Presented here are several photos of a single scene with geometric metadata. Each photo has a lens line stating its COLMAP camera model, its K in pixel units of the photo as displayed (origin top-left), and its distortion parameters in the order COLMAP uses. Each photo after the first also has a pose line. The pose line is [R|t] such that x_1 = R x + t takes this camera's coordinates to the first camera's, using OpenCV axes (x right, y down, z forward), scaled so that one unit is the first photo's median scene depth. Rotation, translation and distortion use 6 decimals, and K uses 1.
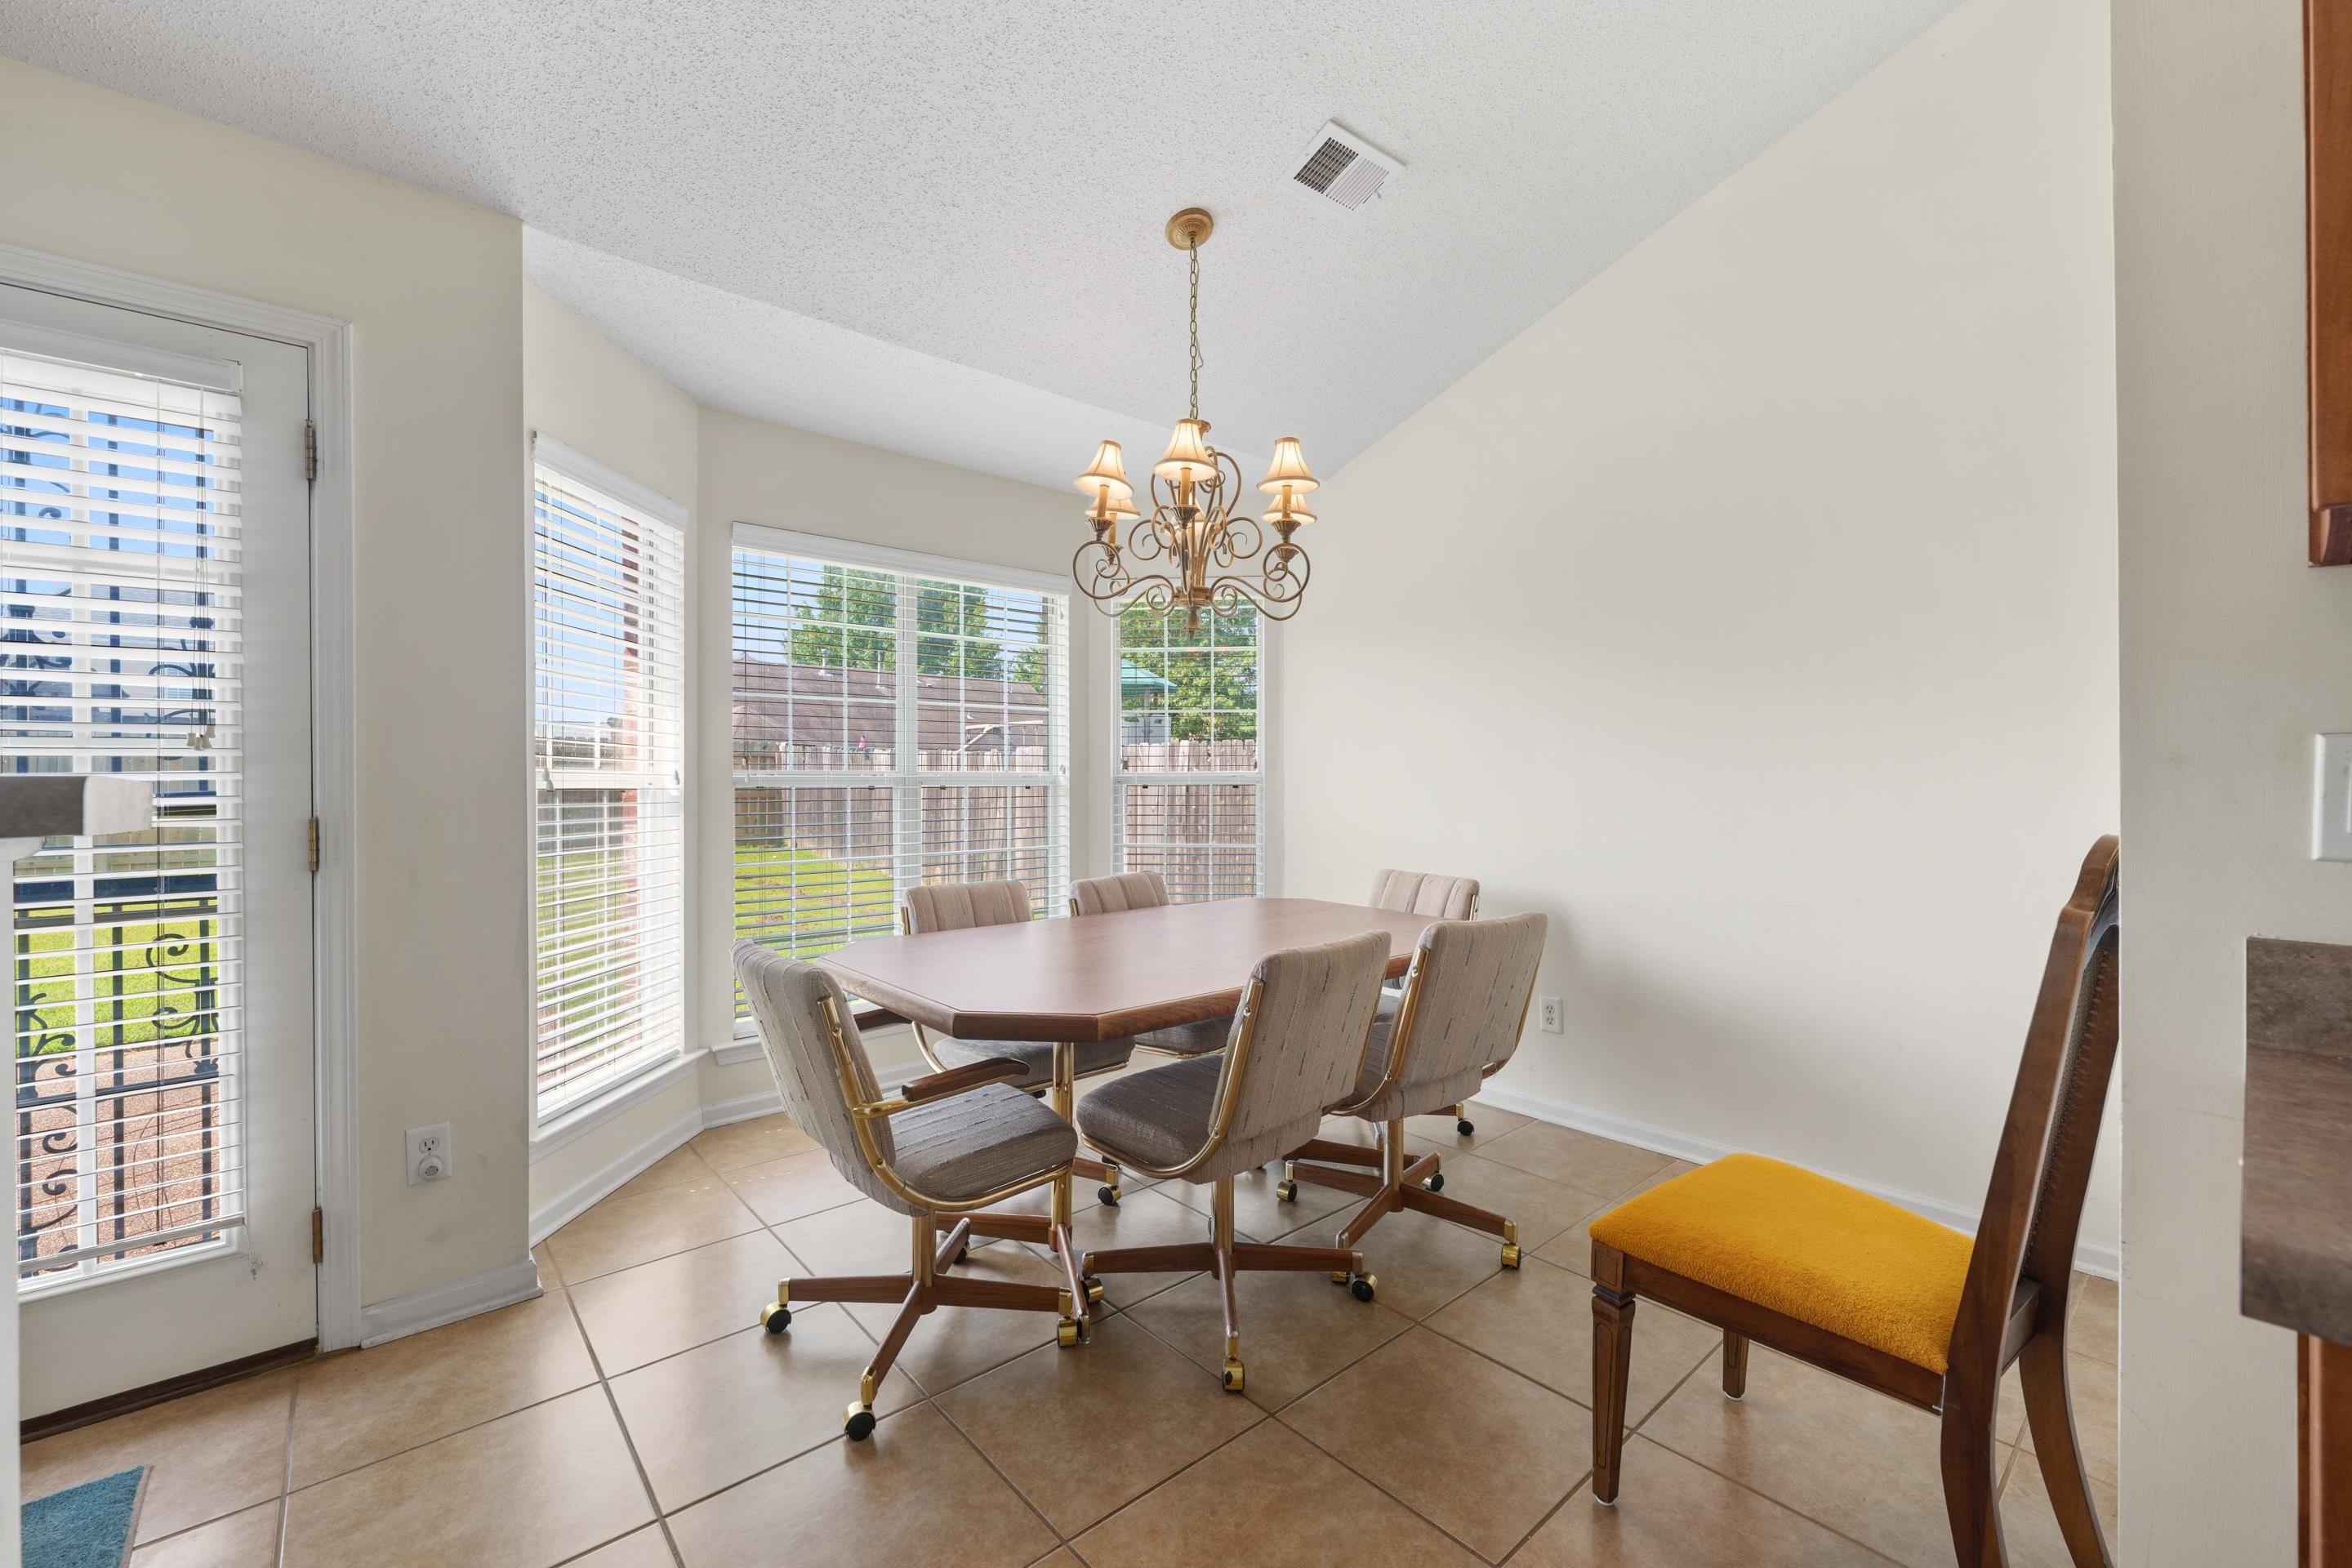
lens RADIAL K [[972.2, 0, 1159.6], [0, 972.2, 776.2], [0, 0, 1]] dist [0.001182, -0.002046]
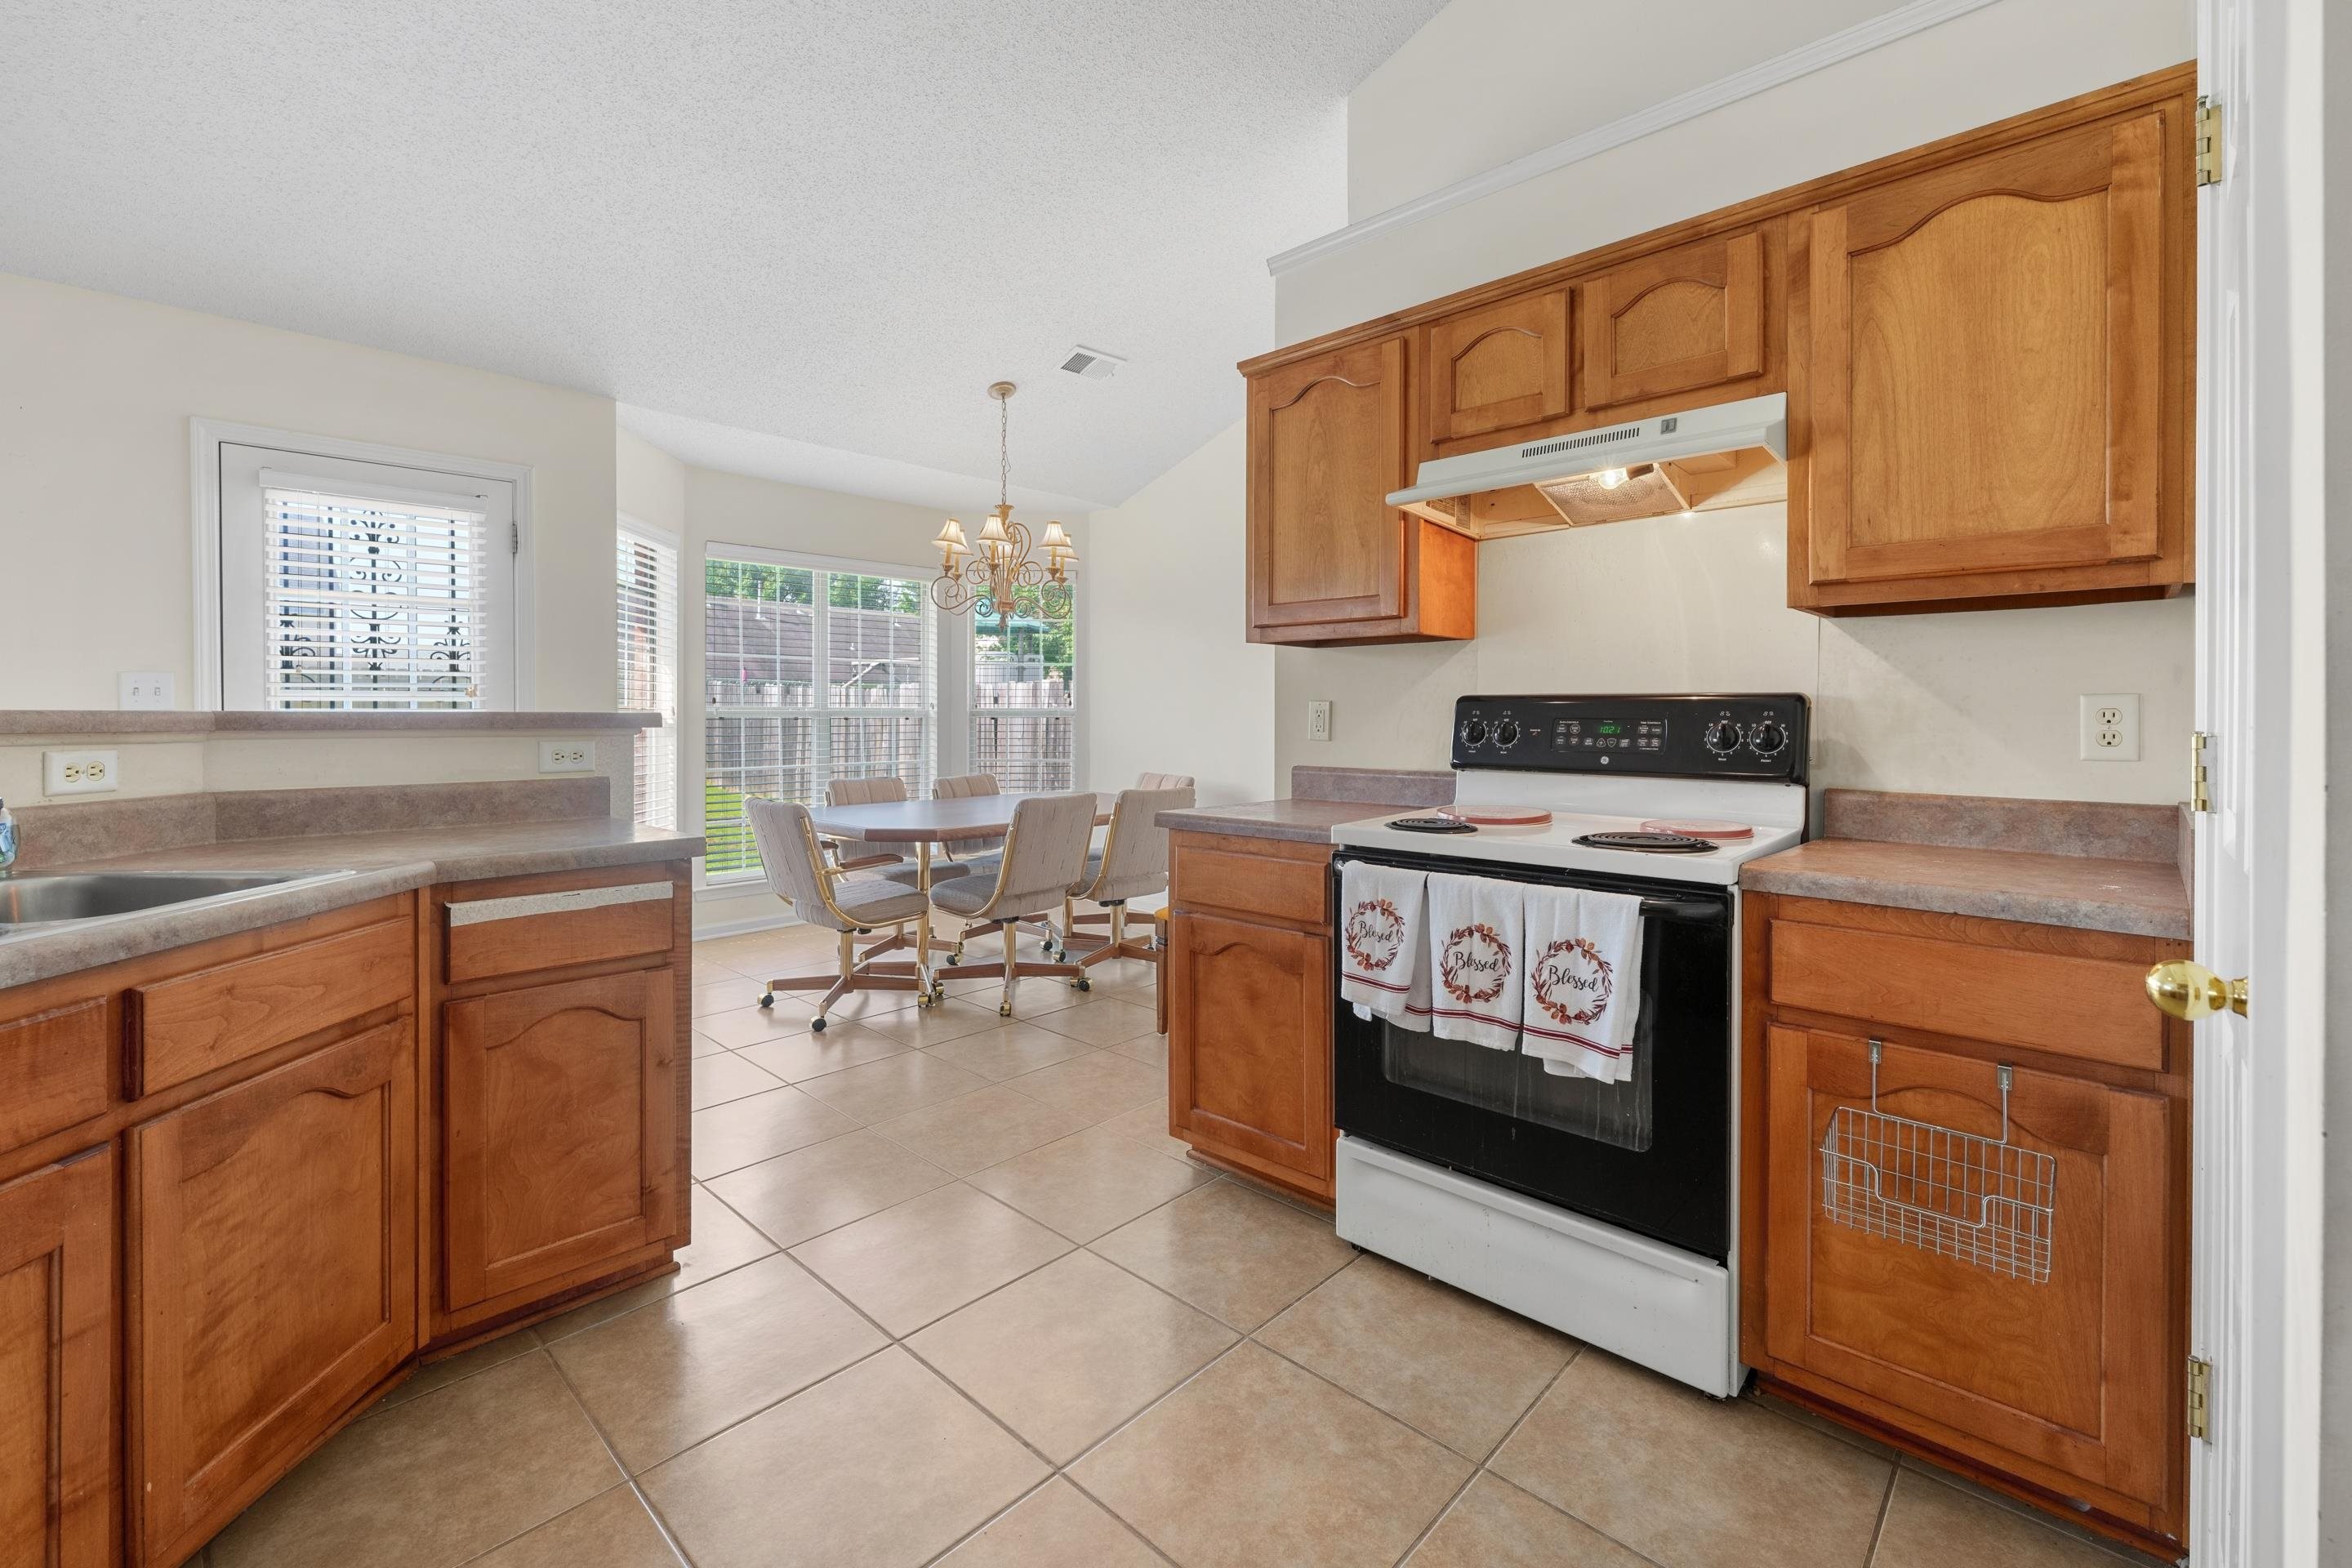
lens RADIAL K [[972.2, 0, 1143.4], [0, 972.2, 712.3], [0, 0, 1]] dist [0.001182, -0.002046]
pose [[0.995277, 0.002922, 0.097027, 0.123730], [-0.003278, 0.999988, 0.003505, -0.005761], [-0.097016, -0.003806, 0.995276, -0.786029]]
